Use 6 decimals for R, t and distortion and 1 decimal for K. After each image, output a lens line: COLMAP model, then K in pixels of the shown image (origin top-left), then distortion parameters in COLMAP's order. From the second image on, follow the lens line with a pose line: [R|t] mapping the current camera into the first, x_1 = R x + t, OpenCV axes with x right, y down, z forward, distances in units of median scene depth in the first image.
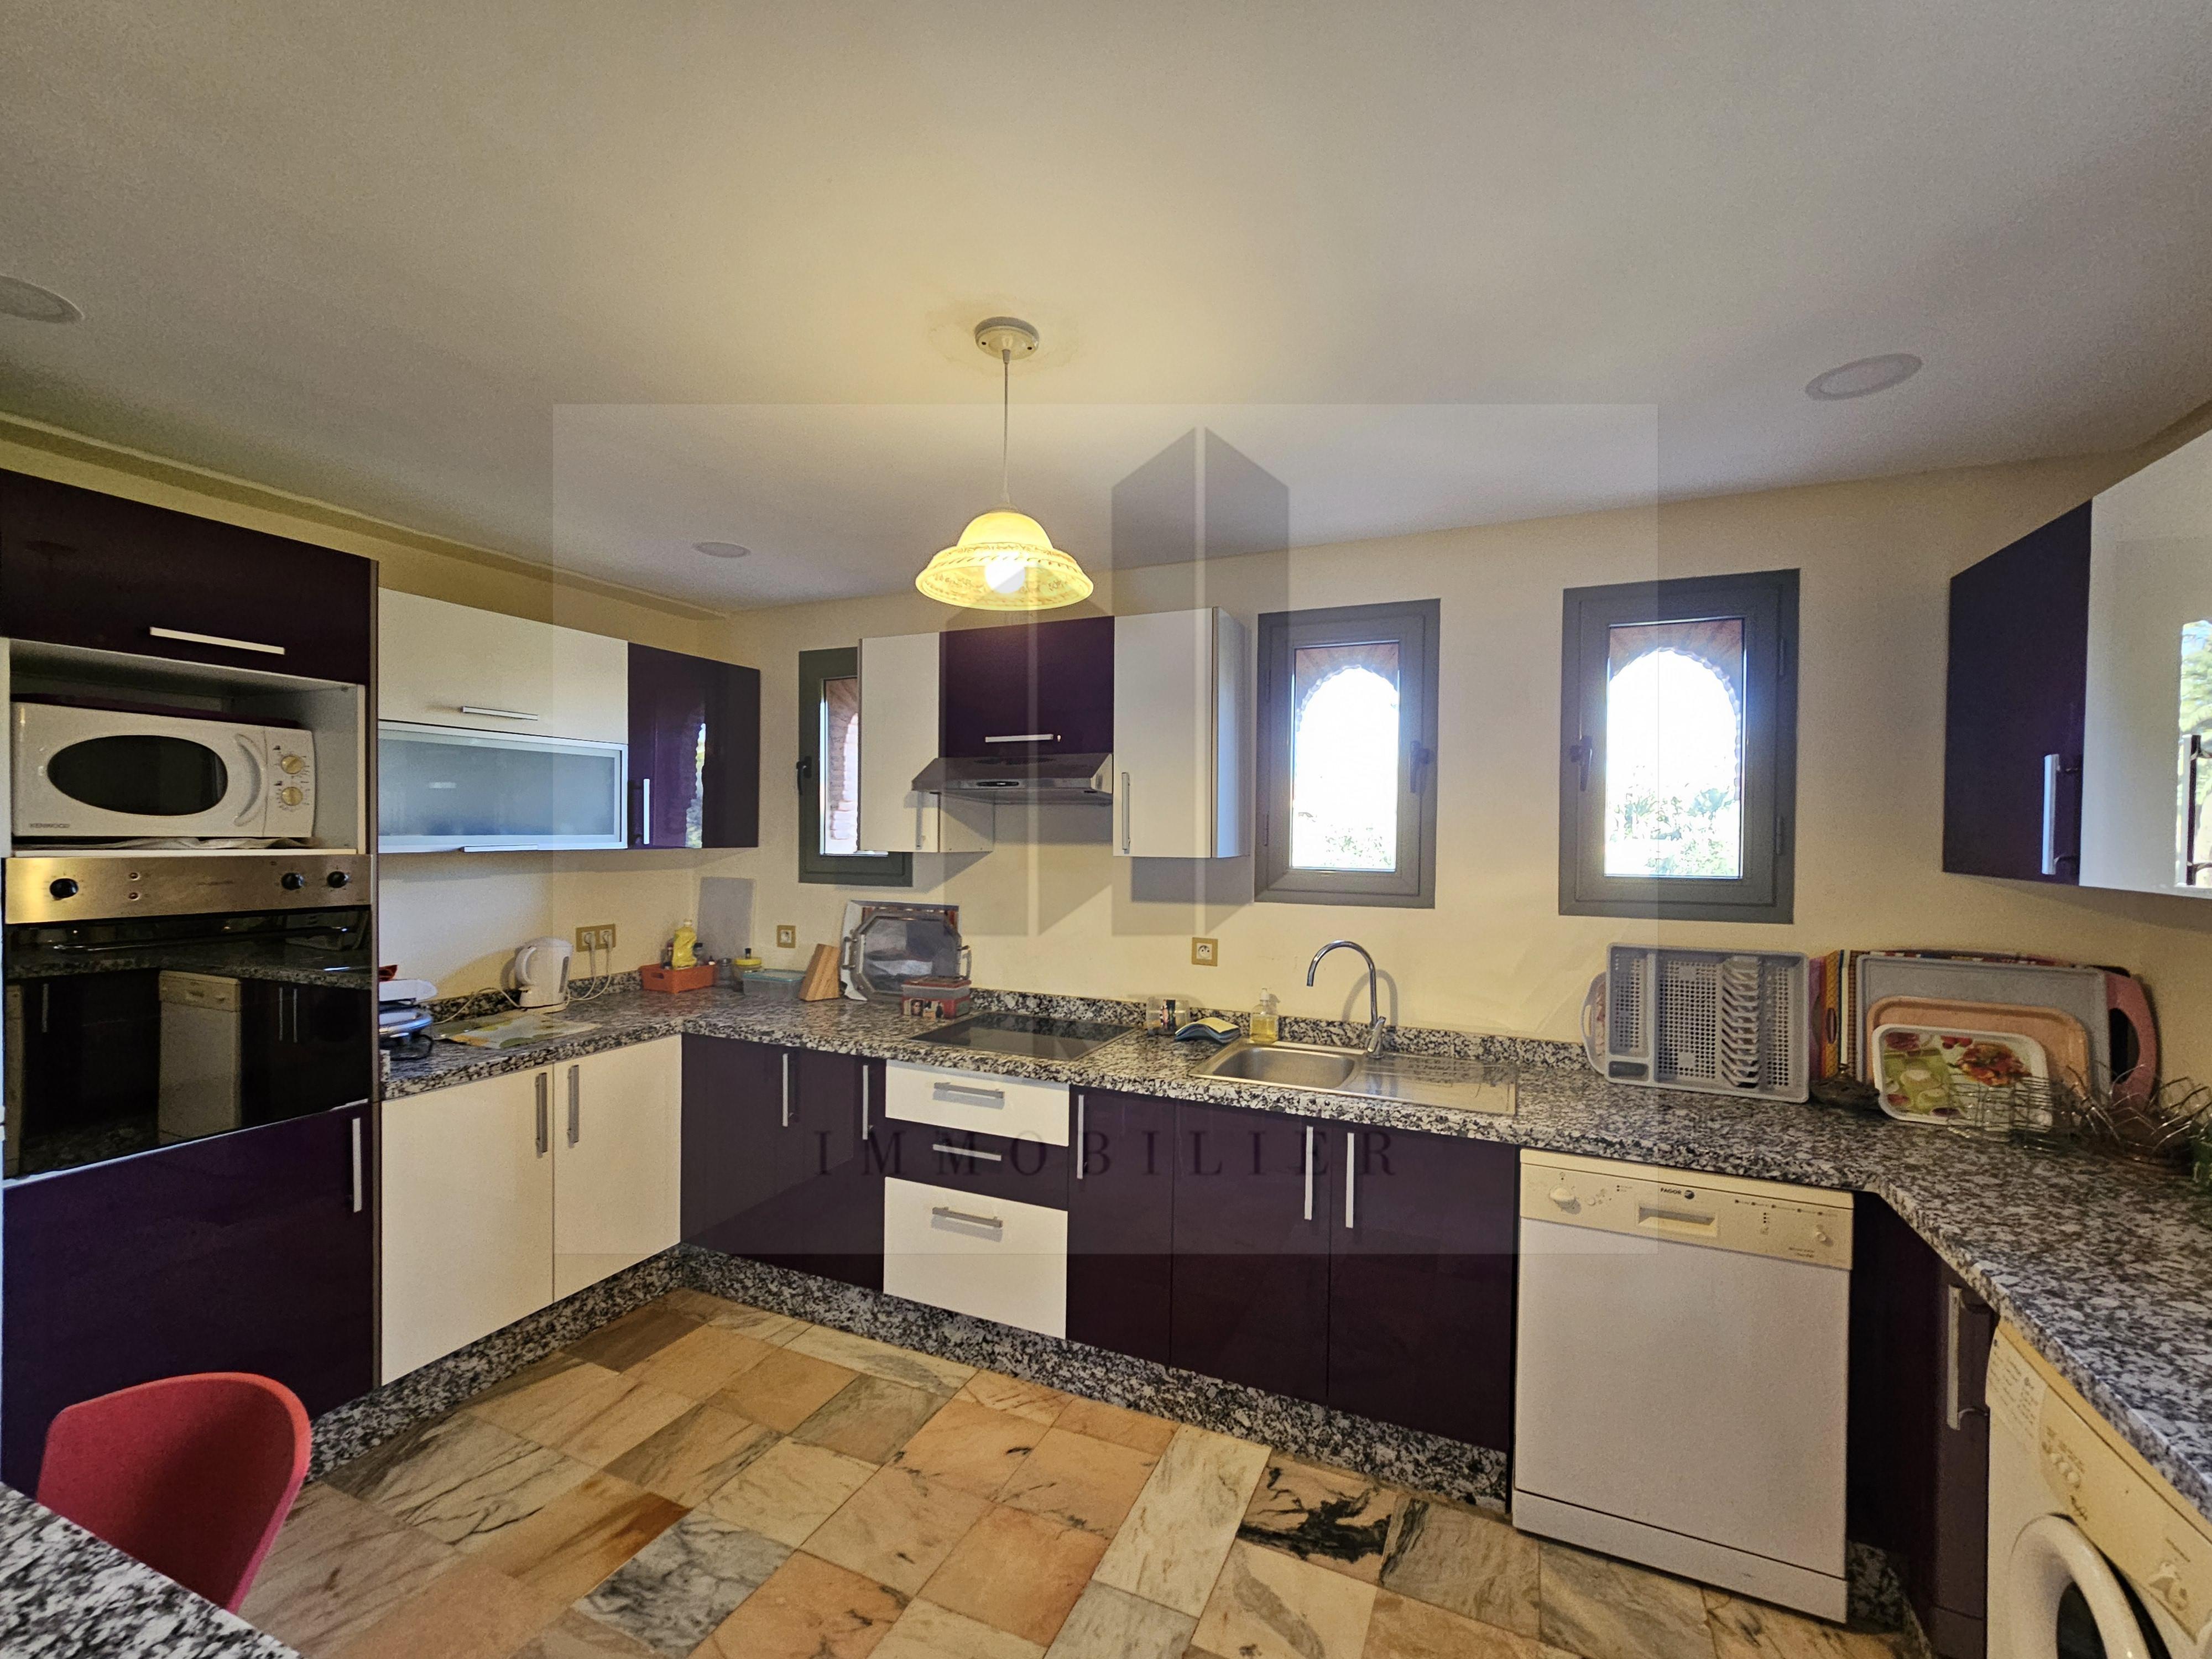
lens RADIAL K [[939.1, 0, 1100.5], [0, 939.1, 839.2], [0, 0, 1]] dist [-0.004030, 0.000130]
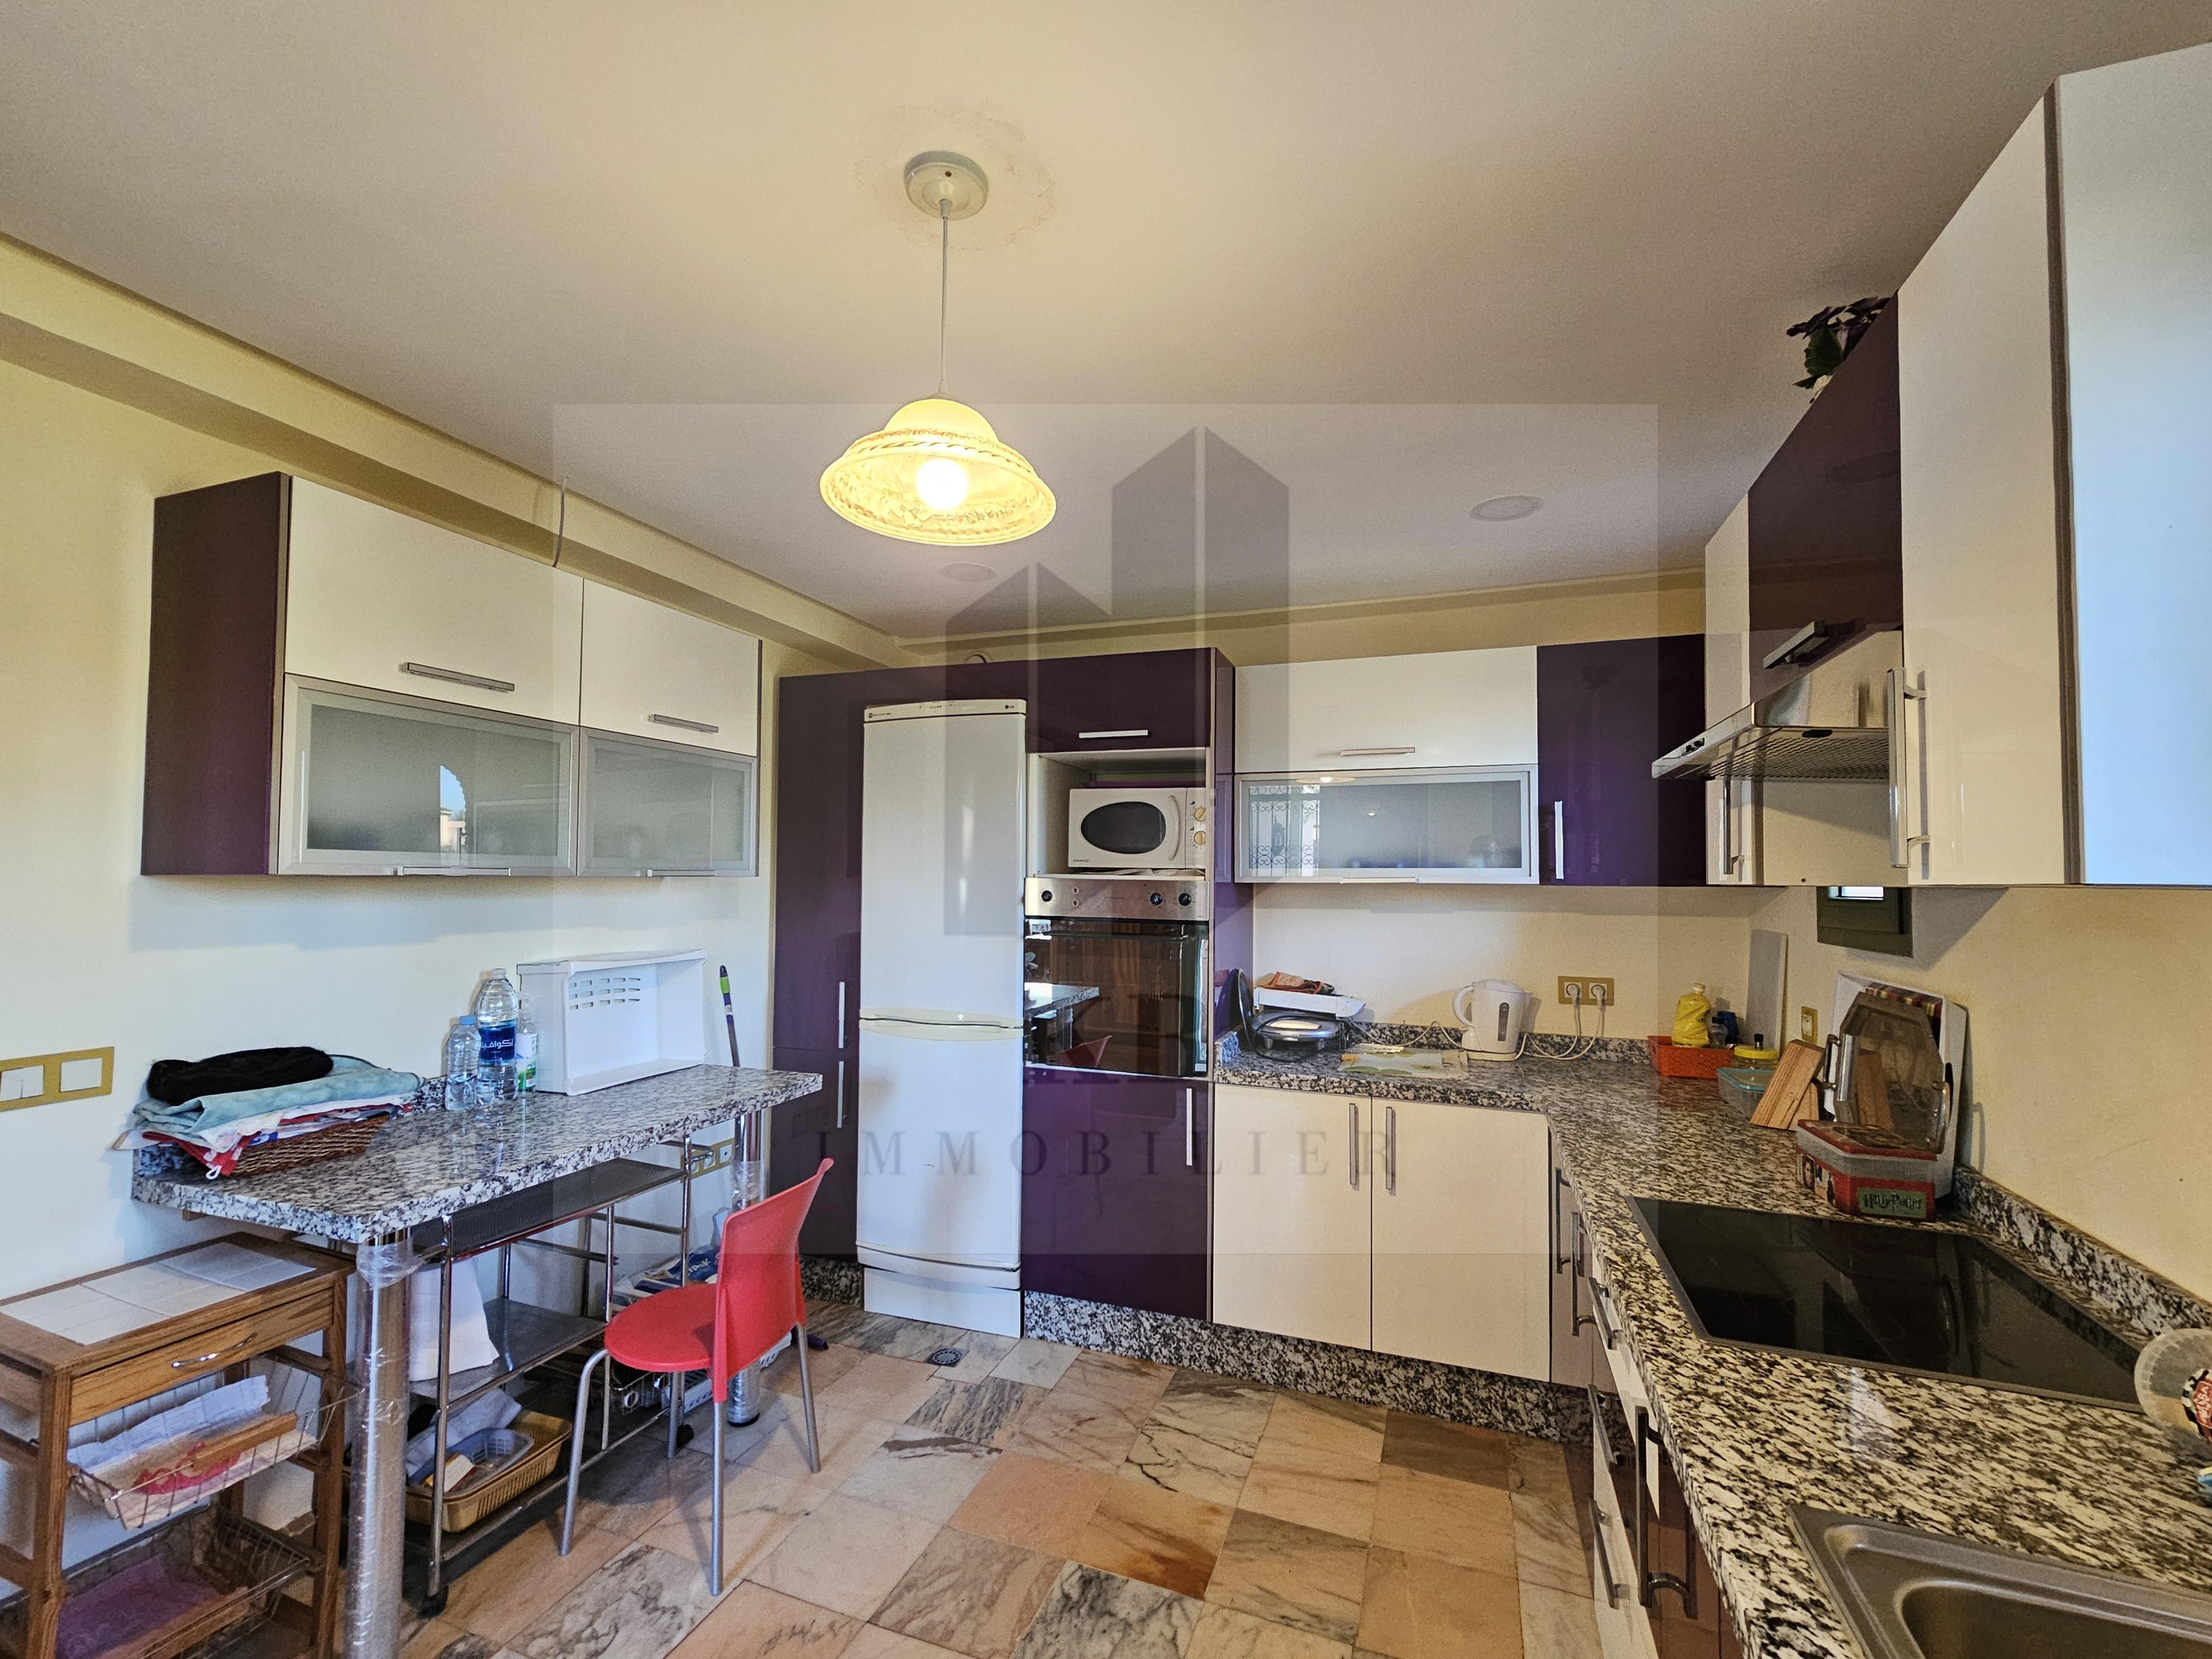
lens RADIAL K [[939.1, 0, 1100.5], [0, 939.1, 839.2], [0, 0, 1]] dist [-0.004030, 0.000130]
pose [[0.062789, -0.052977, -0.996620, 0.413196], [-0.016883, 0.998391, -0.054135, 0.028059], [0.997884, 0.020225, 0.061794, 0.691098]]
